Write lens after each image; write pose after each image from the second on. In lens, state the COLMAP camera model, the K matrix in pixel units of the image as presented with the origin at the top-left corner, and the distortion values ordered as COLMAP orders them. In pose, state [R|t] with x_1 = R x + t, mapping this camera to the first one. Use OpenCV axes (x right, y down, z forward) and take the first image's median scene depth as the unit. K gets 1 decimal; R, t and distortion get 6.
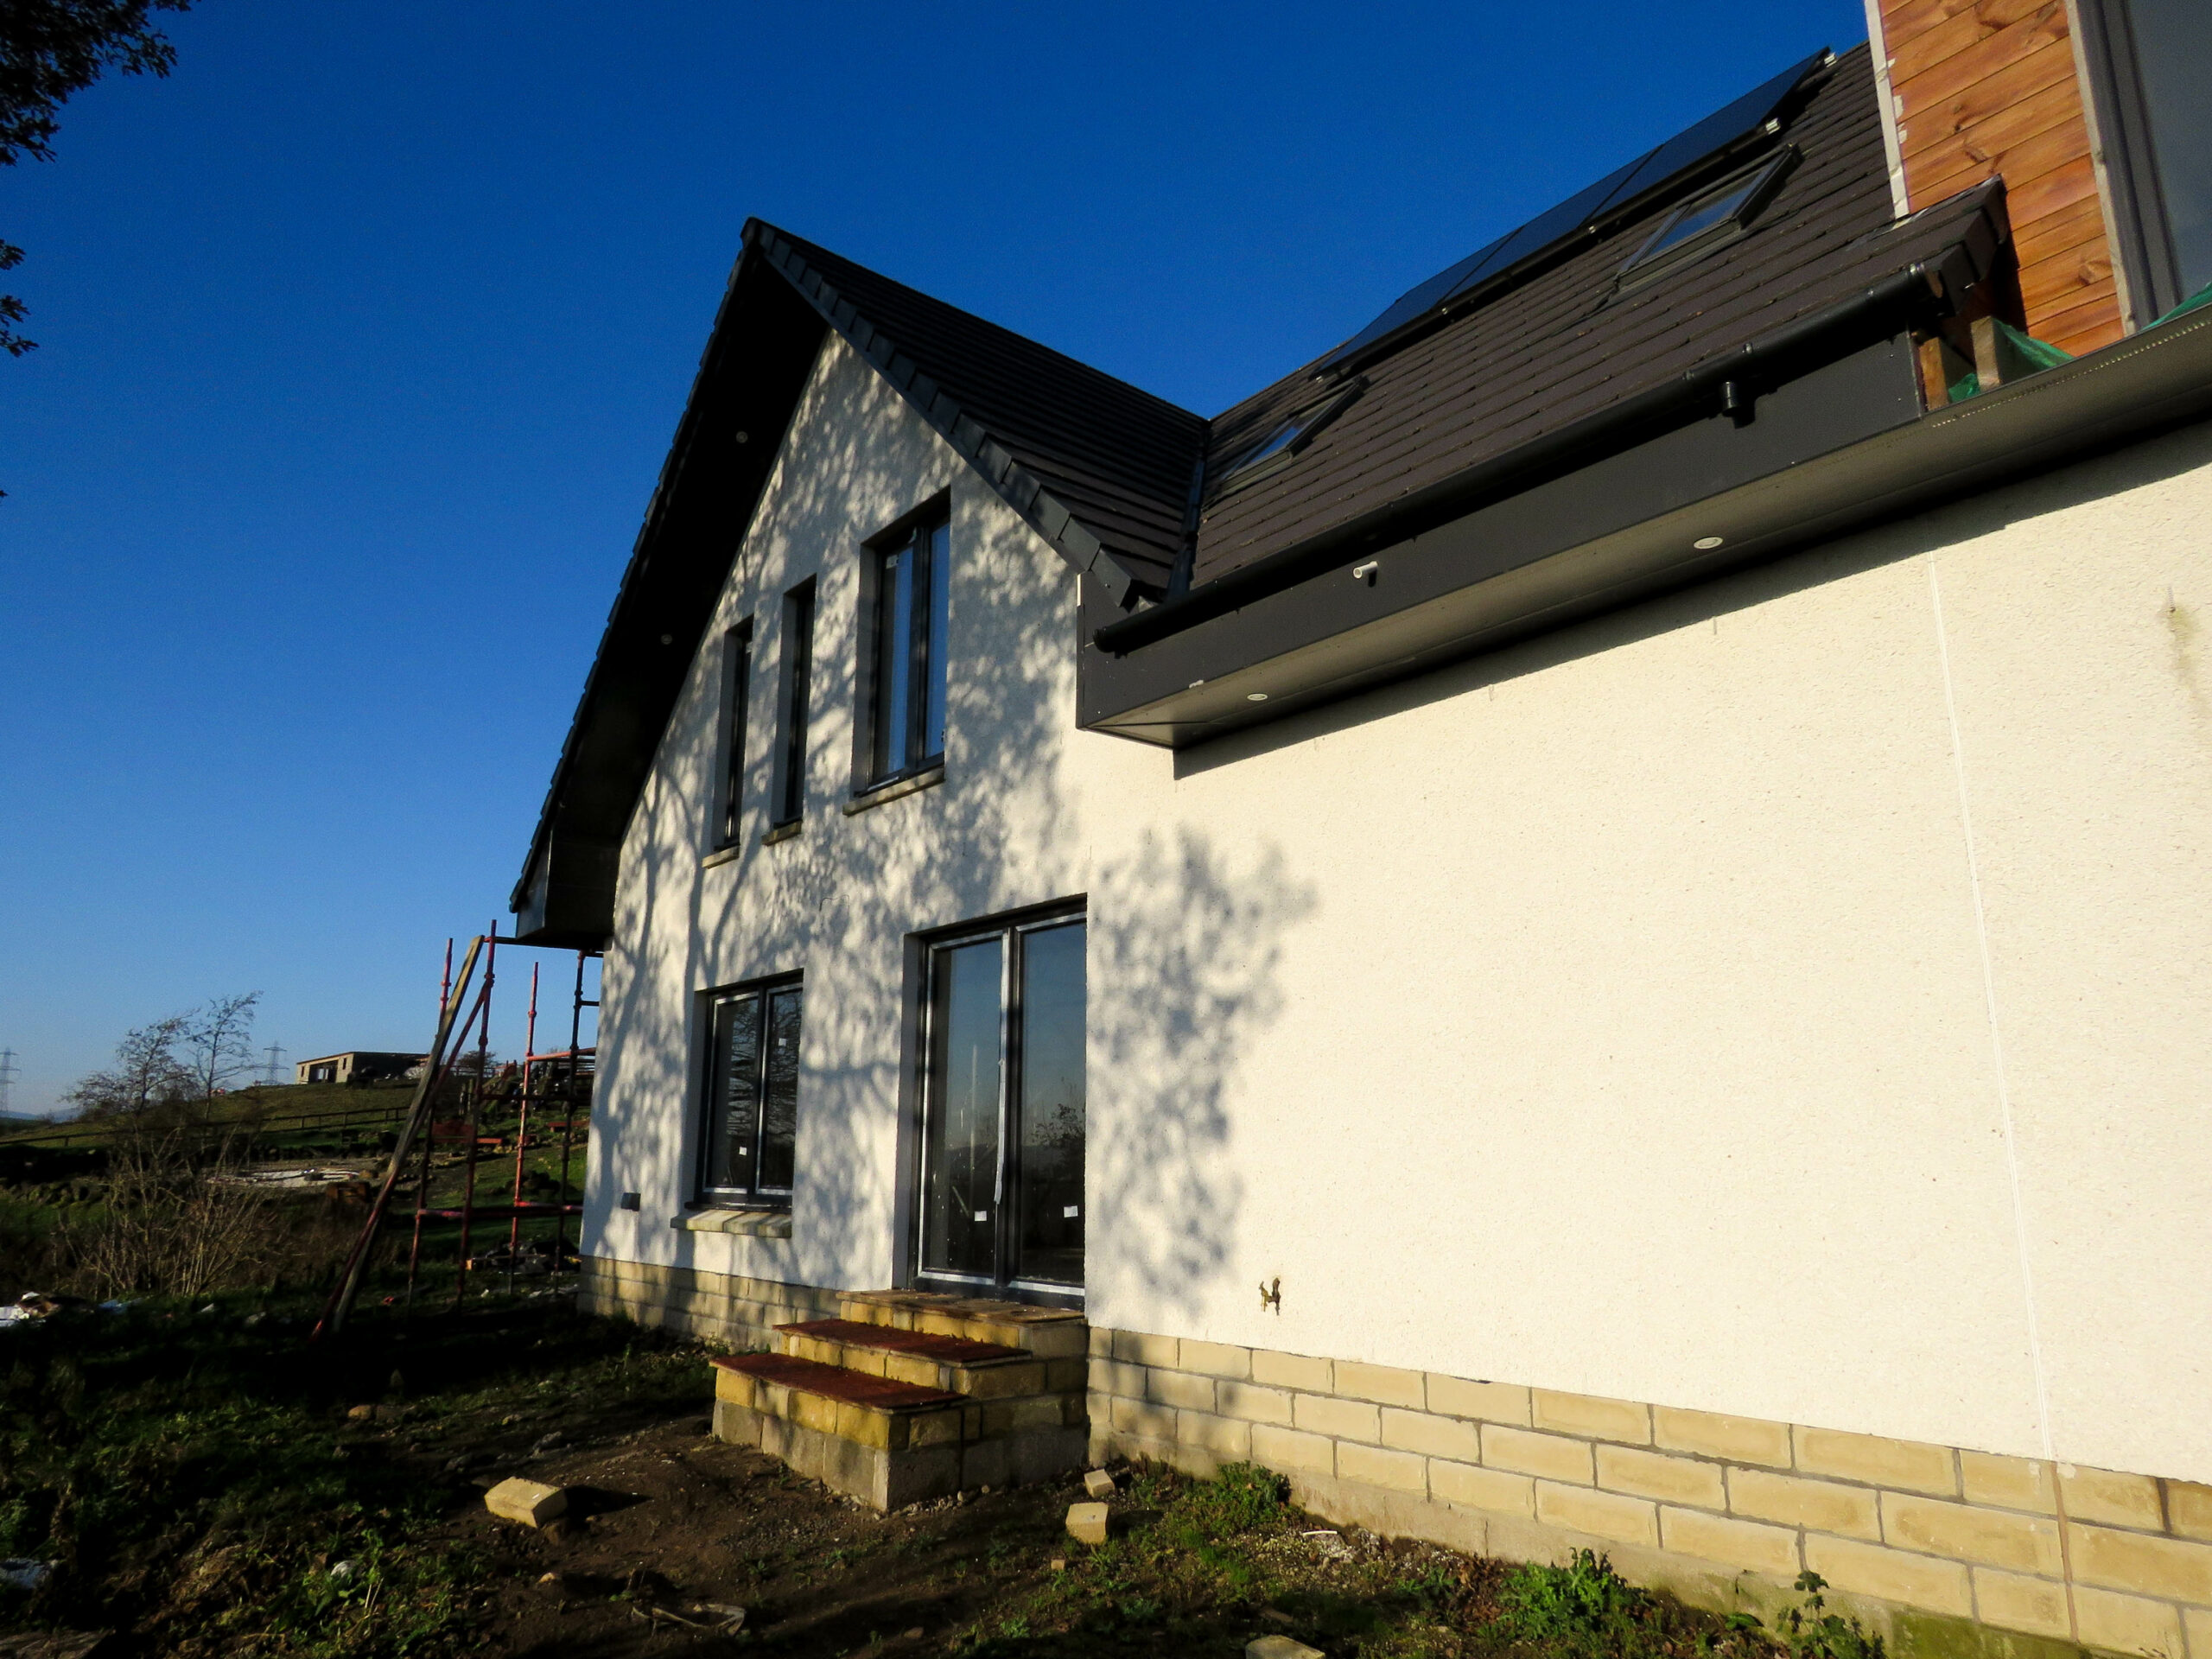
lens RADIAL K [[1409.1, 0, 1112.4], [0, 1409.1, 821.7], [0, 0, 1]] dist [0.003633, -0.005815]
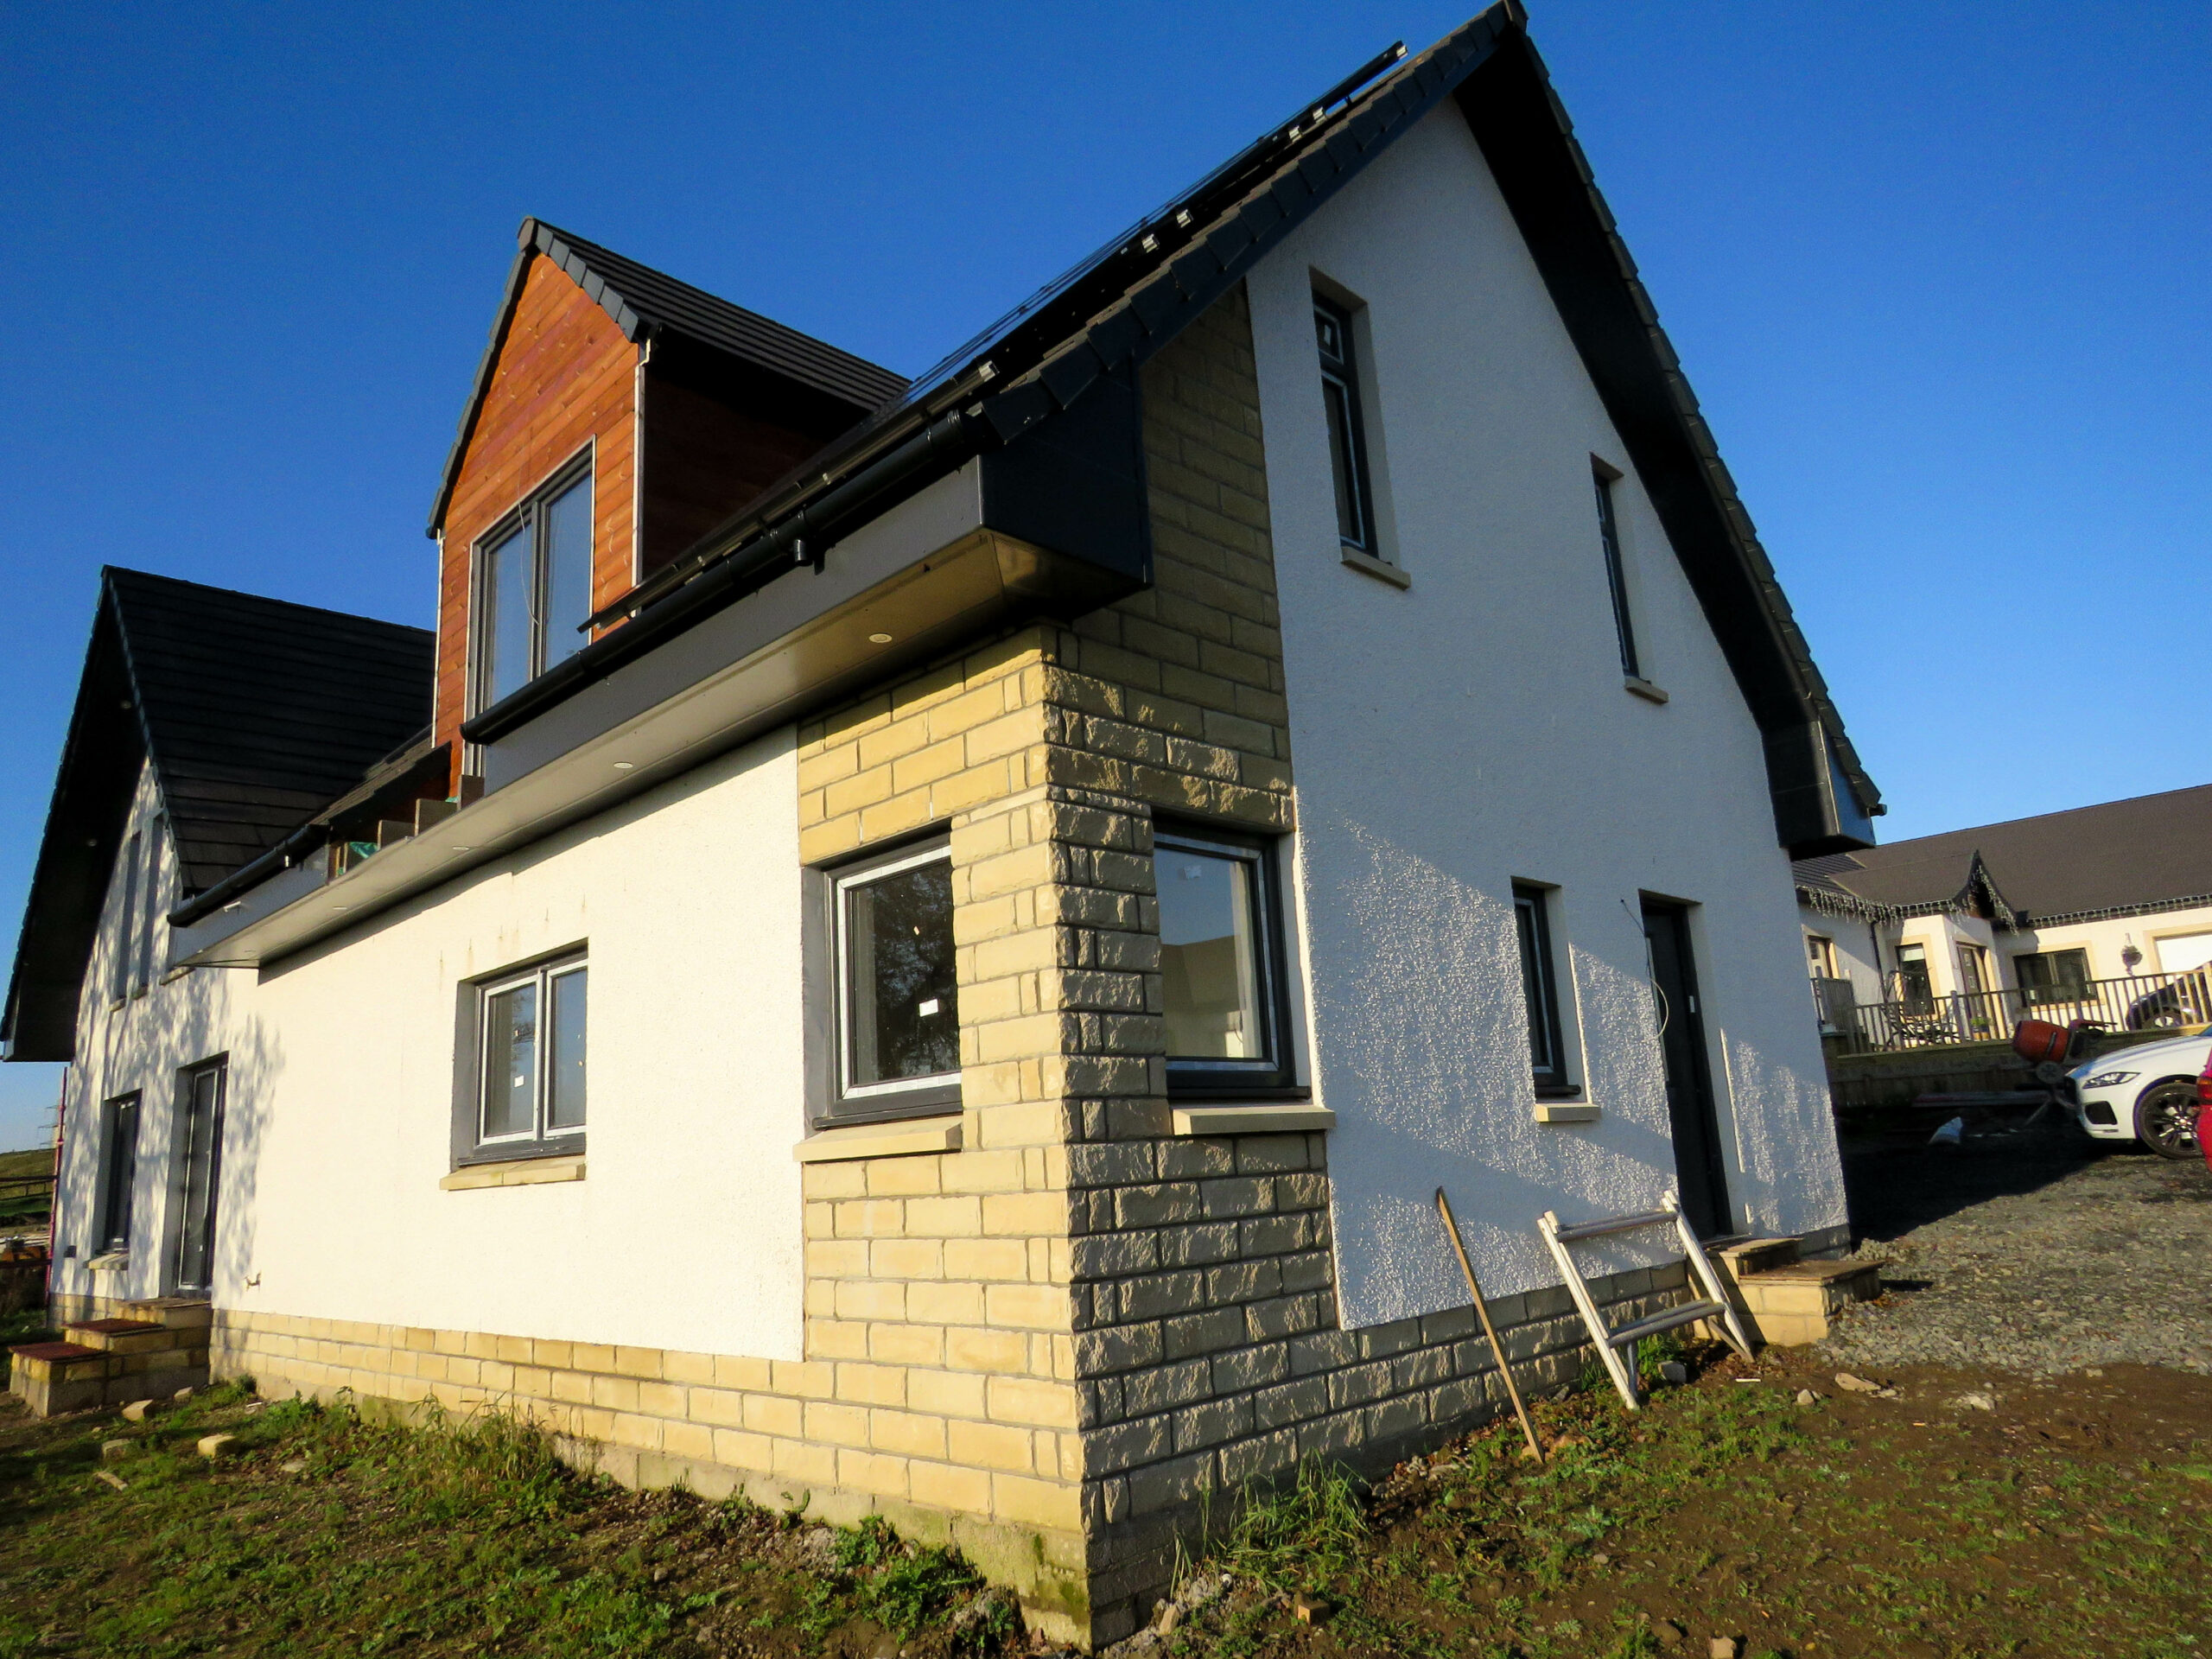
lens RADIAL K [[1409.1, 0, 1101.8], [0, 1409.1, 844.1], [0, 0, 1]] dist [0.003633, -0.005815]
pose [[0.993956, -0.039700, 0.102348, 0.689608], [0.038492, 0.999164, 0.013751, -0.143635], [-0.102808, -0.009728, 0.994654, -0.617394]]
